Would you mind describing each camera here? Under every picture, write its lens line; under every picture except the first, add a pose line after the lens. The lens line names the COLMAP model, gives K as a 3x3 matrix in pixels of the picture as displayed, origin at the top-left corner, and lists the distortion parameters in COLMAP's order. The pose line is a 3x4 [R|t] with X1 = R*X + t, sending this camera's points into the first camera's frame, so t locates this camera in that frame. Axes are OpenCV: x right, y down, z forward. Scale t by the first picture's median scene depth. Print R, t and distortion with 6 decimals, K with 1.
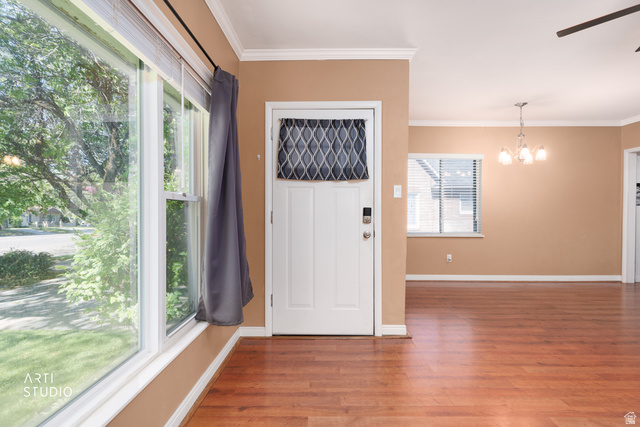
lens RADIAL K [[322.3, 0, 321.3], [0, 322.3, 218.5], [0, 0, 1]] dist [0.001669, -0.000260]
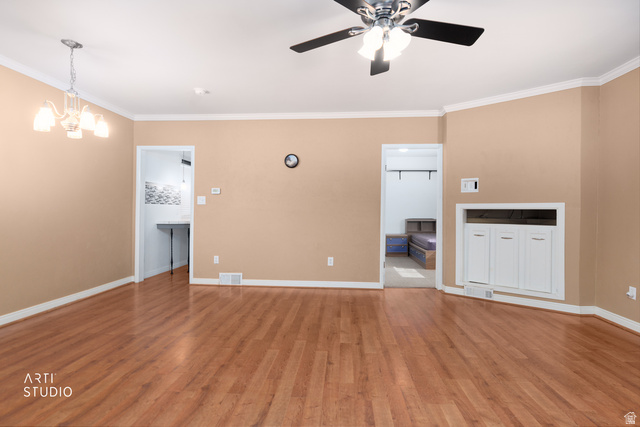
lens RADIAL K [[322.3, 0, 322.3], [0, 322.3, 212.7], [0, 0, 1]] dist [0.001669, -0.000260]
pose [[0.050110, -0.003258, 0.998738, -0.007497], [0.013736, 0.999902, 0.002573, -0.011133], [-0.998649, 0.013590, 0.050150, 0.659074]]
